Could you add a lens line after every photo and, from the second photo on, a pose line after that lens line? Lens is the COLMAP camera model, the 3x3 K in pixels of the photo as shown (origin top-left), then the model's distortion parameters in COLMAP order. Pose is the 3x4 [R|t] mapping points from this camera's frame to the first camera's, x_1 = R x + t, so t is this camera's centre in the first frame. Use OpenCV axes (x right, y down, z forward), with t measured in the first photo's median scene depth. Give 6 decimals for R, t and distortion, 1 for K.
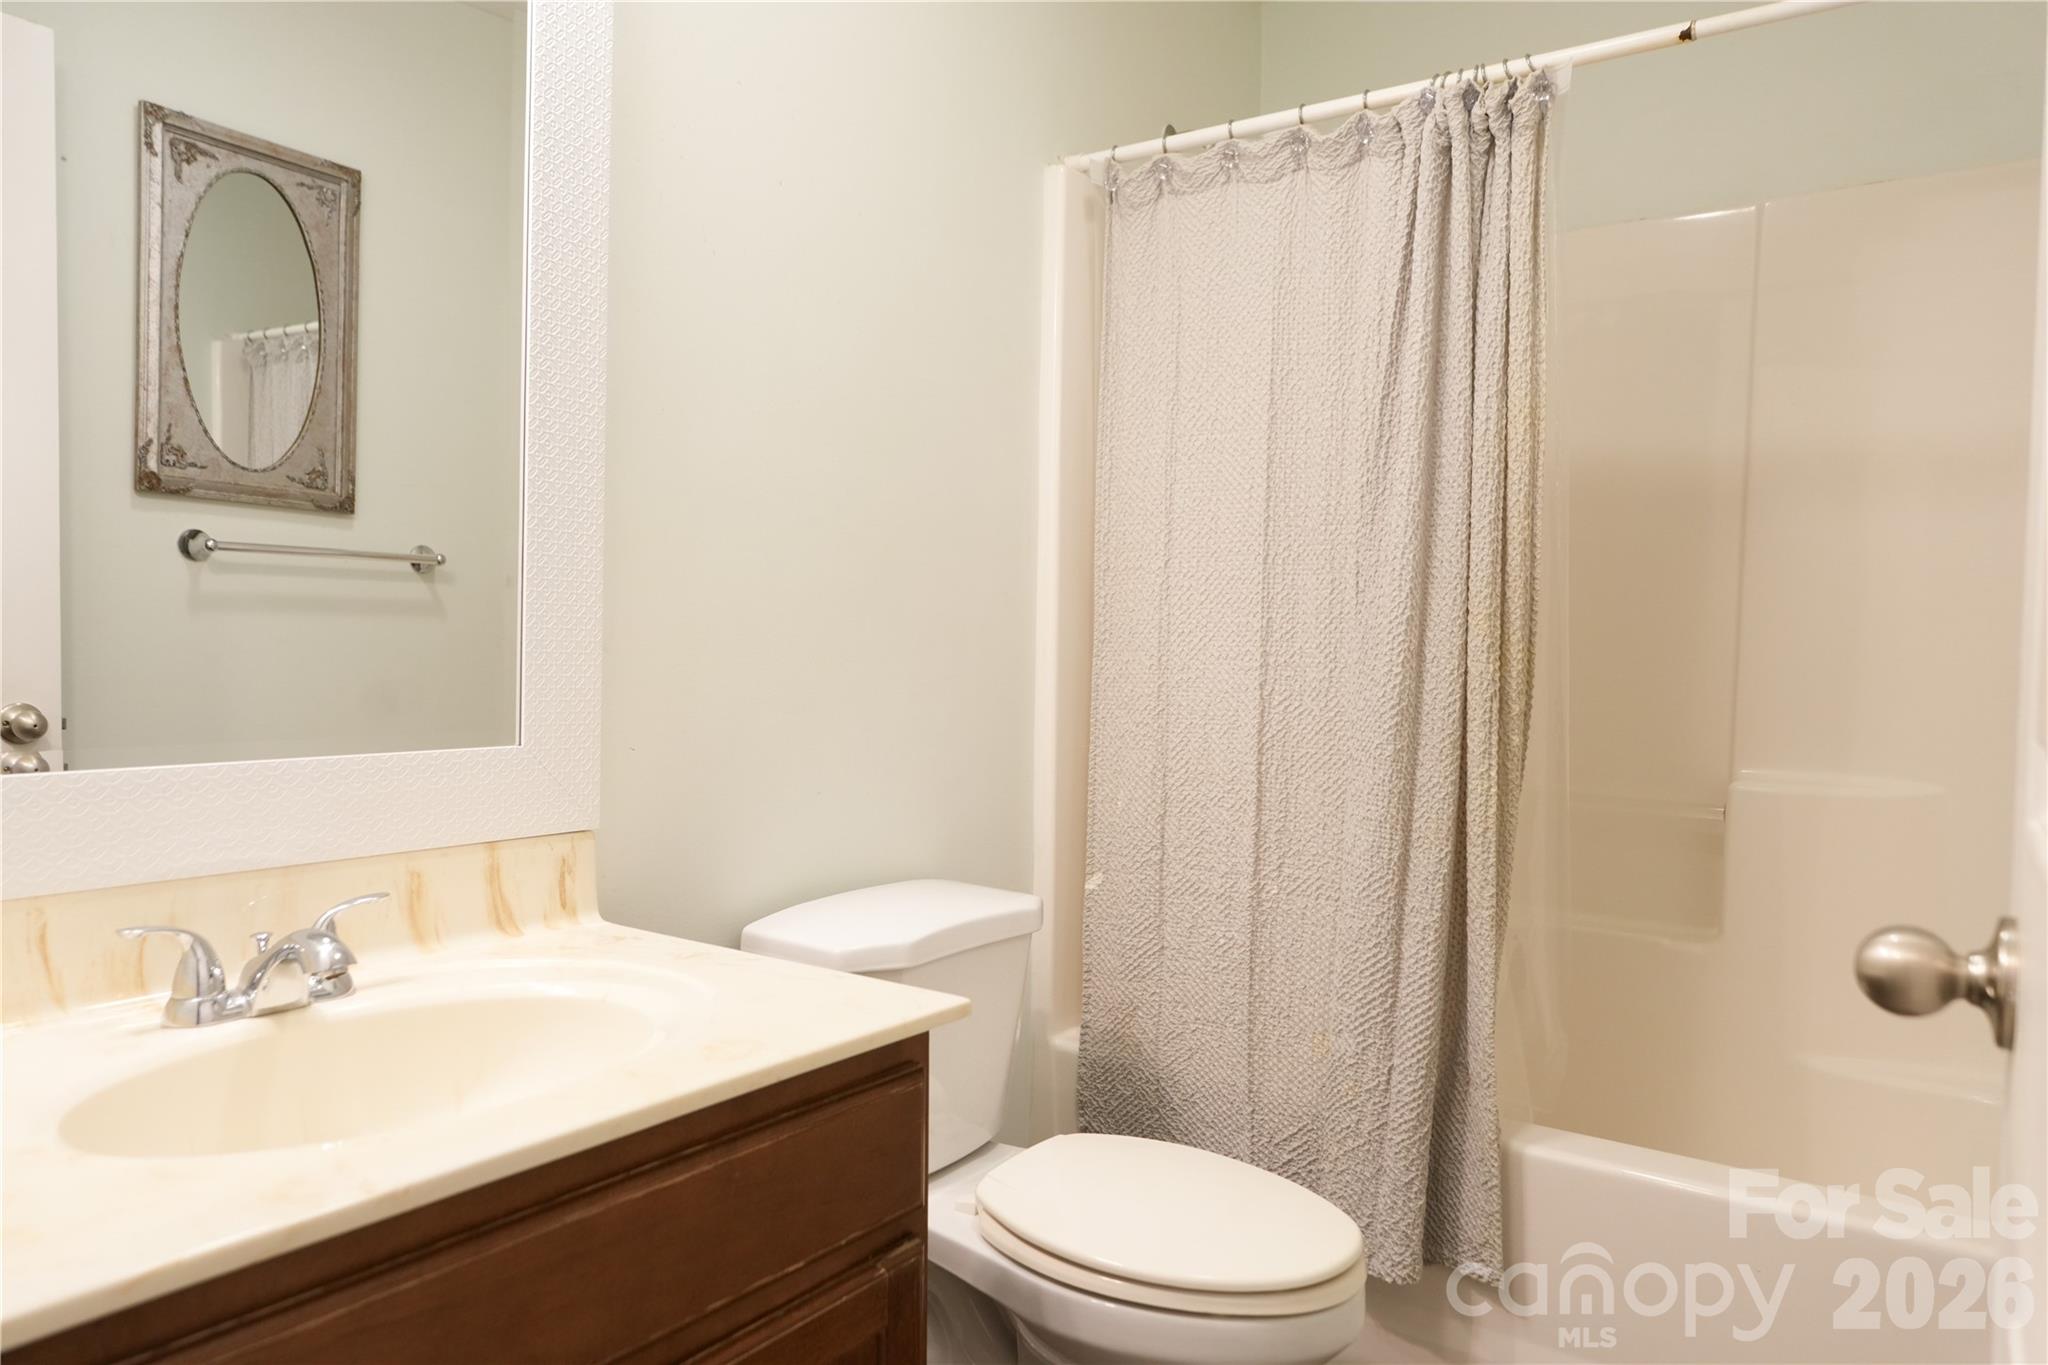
lens RADIAL K [[1365.4, 0, 1036.2], [0, 1365.4, 678.1], [0, 0, 1]] dist [0.022677, -0.006129]
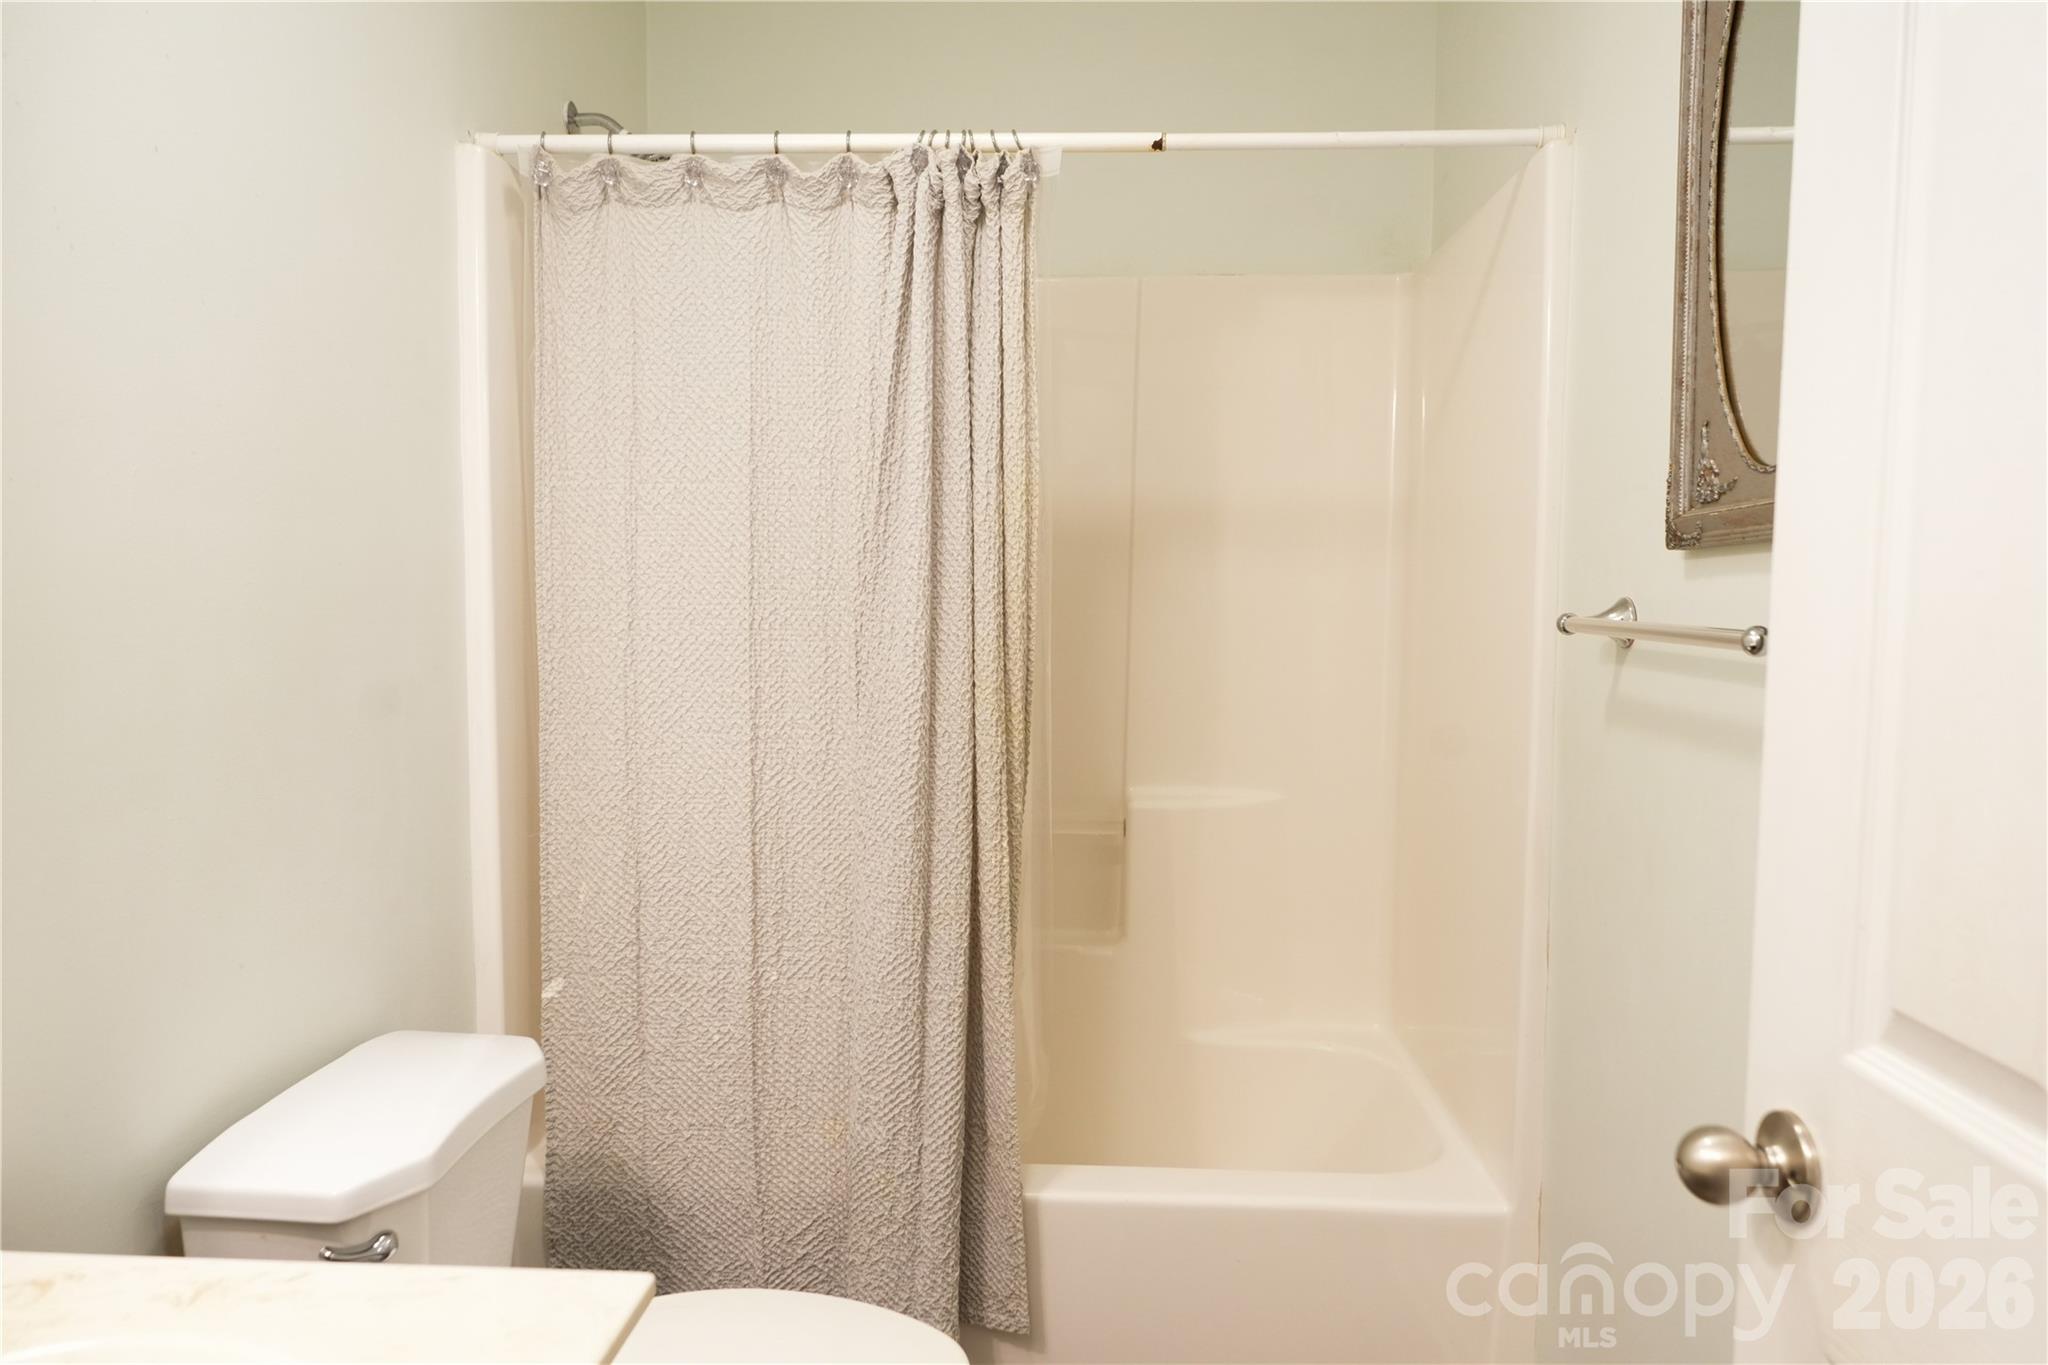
lens RADIAL K [[1365.4, 0, 1021.8], [0, 1365.4, 687.3], [0, 0, 1]] dist [0.022677, -0.006129]
pose [[0.850762, -0.050981, 0.523072, -0.178333], [0.021743, 0.997846, 0.061892, -0.107222], [-0.525101, -0.041282, 0.850038, 0.126606]]
